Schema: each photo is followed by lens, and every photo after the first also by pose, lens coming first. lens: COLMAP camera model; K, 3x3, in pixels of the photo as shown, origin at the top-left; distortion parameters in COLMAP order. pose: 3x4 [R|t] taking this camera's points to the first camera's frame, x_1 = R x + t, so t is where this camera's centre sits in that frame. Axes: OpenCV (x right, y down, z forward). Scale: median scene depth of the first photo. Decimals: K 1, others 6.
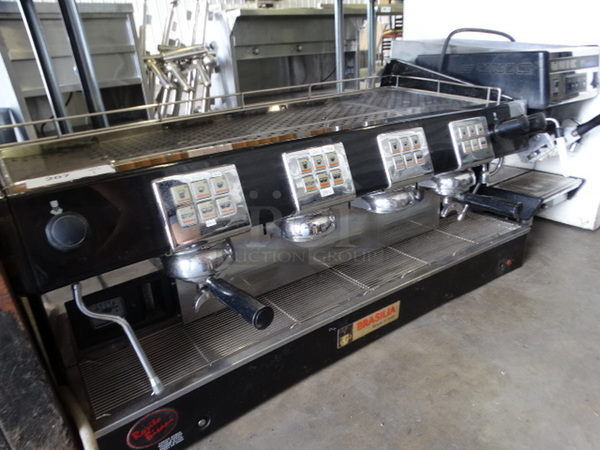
lens RADIAL K [[406.4, 0, 298.4], [0, 406.4, 228.8], [0, 0, 1]] dist [0.007260, -0.008139]
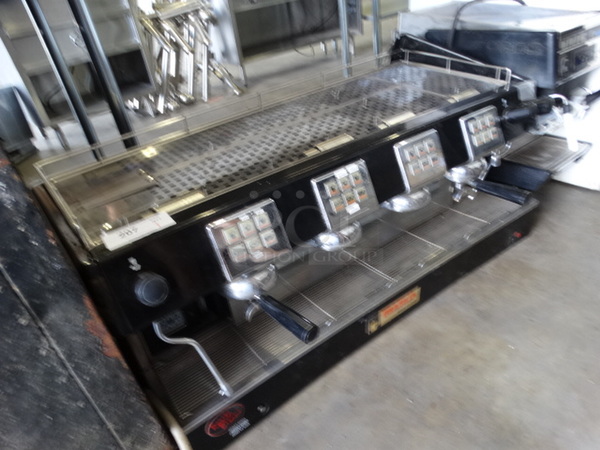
lens RADIAL K [[406.4, 0, 299.4], [0, 406.4, 223.9], [0, 0, 1]] dist [0.007260, -0.008139]
pose [[0.997378, -0.069131, -0.021401, -0.048534], [0.071459, 0.987530, 0.140281, -0.183478], [0.011436, -0.141443, 0.989880, -0.096700]]
